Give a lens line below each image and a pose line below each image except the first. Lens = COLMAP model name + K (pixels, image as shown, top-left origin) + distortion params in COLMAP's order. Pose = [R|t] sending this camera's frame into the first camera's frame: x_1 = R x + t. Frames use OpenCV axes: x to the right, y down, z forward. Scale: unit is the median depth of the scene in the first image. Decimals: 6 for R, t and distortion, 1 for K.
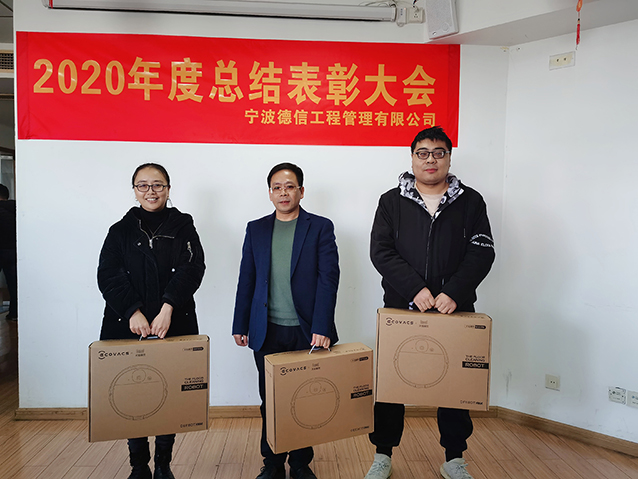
lens RADIAL K [[488.3, 0, 320.1], [0, 488.3, 239.5], [0, 0, 1]] dist [0.062967, -0.081460]
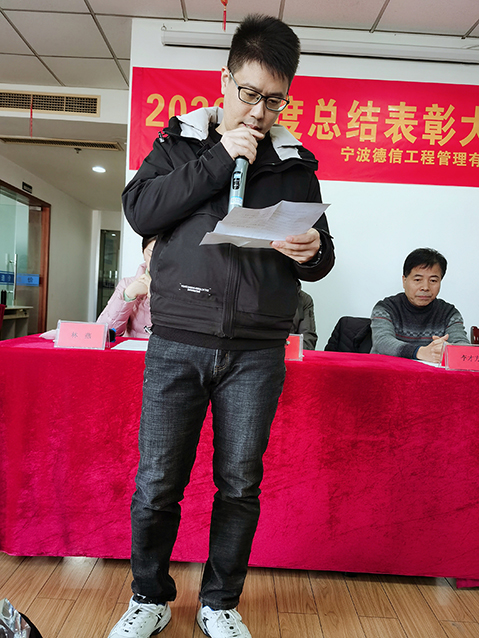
lens RADIAL K [[488.3, 0, 233.6], [0, 488.3, 321.5], [0, 0, 1]] dist [0.062967, -0.081460]
pose [[0.997076, 0.047358, -0.059975, -0.299714], [-0.047107, 0.998874, 0.005585, 0.106071], [0.060172, -0.002744, 0.998184, -0.047547]]
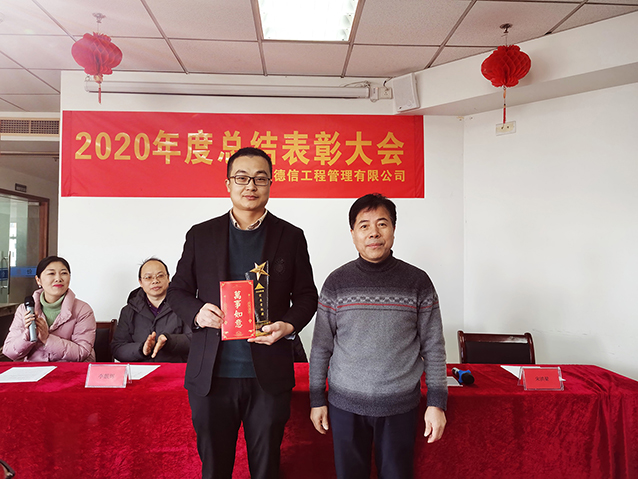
lens RADIAL K [[489.2, 0, 314.8], [0, 489.2, 231.7], [0, 0, 1]] dist [0.048384, -0.048755]
pose [[0.999857, -0.011072, -0.012814, 0.028414], [0.009926, 0.996217, -0.086330, -0.005484], [0.013722, 0.086191, 0.996184, -0.194039]]
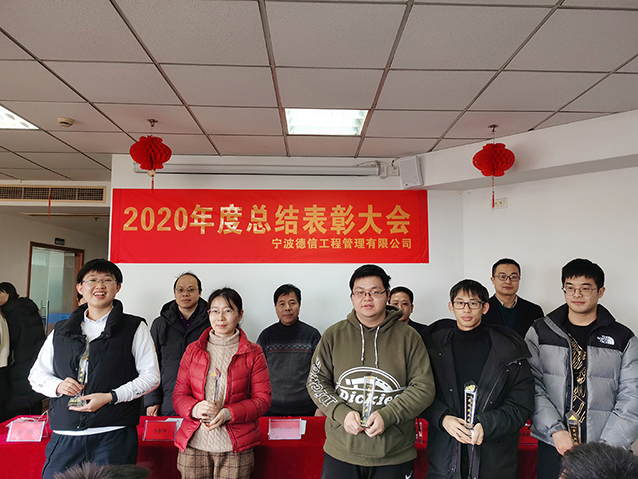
lens RADIAL K [[488.3, 0, 320.9], [0, 488.3, 239.9], [0, 0, 1]] dist [0.062967, -0.081460]
pose [[0.999436, -0.012869, -0.031018, 0.027285], [0.008395, 0.990078, -0.140268, -0.066829], [0.032516, 0.139928, 0.989628, -0.360206]]
